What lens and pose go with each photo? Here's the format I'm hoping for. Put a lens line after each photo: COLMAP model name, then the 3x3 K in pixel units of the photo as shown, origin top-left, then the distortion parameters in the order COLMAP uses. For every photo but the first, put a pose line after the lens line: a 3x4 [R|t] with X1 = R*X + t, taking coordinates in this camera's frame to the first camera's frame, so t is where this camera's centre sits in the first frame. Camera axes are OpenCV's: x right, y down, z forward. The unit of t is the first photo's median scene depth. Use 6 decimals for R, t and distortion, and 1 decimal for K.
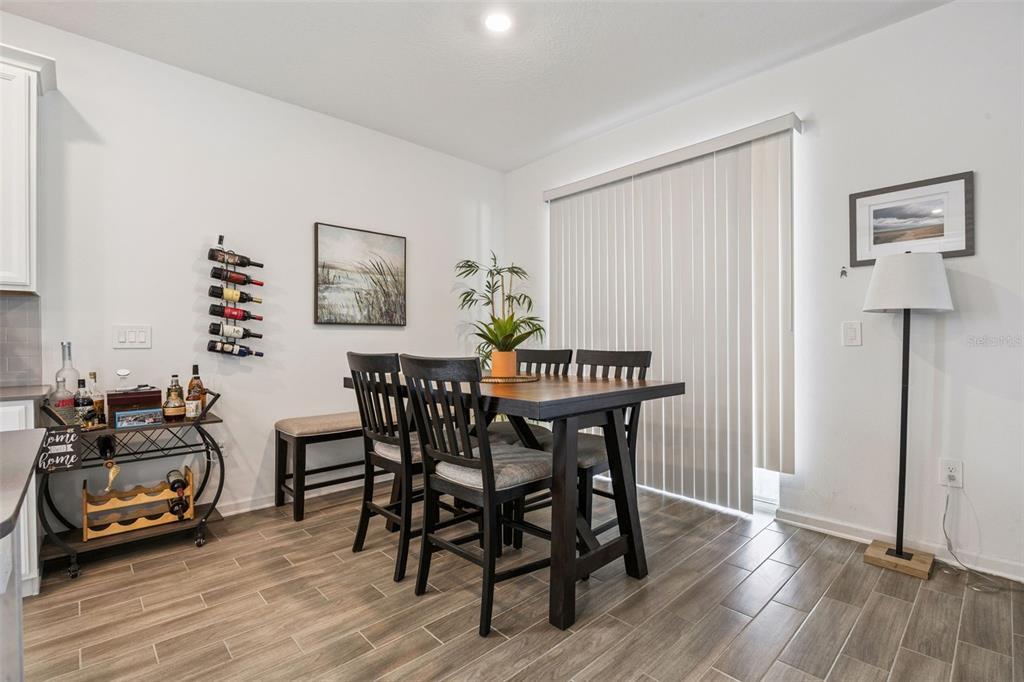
lens RADIAL K [[473.5, 0, 512.0], [0, 473.5, 341.0], [0, 0, 1]] dist [-0.019052, -0.000526]
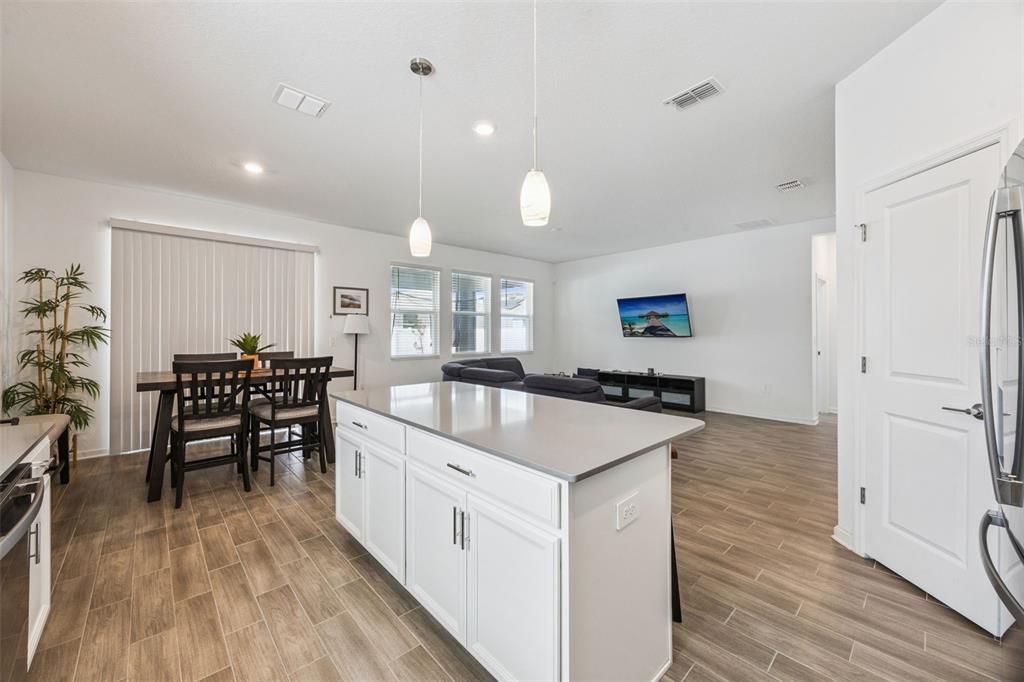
lens RADIAL K [[388.8, 0, 511.3], [0, 388.8, 331.0], [0, 0, 1]] dist [-0.000600, -0.000019]
pose [[0.010854, 0.011131, 0.999879, -1.537500], [0.004197, 0.999929, -0.011177, -0.050877], [-0.999932, 0.004318, 0.010806, 0.023381]]
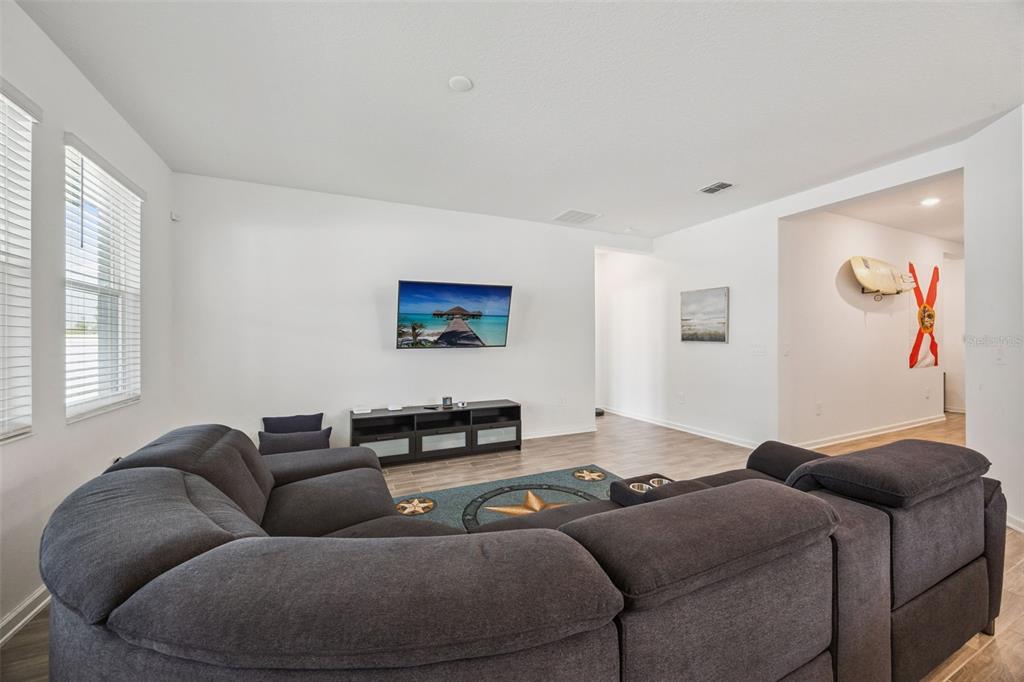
lens RADIAL K [[390.8, 0, 512.5], [0, 390.8, 351.5], [0, 0, 1]] dist [-0.000121, 0.000037]
pose [[-0.950211, 0.004305, 0.311577, 0.533673], [0.011878, 0.999678, 0.022410, -0.056395], [-0.311380, 0.024995, -0.949957, 0.677678]]
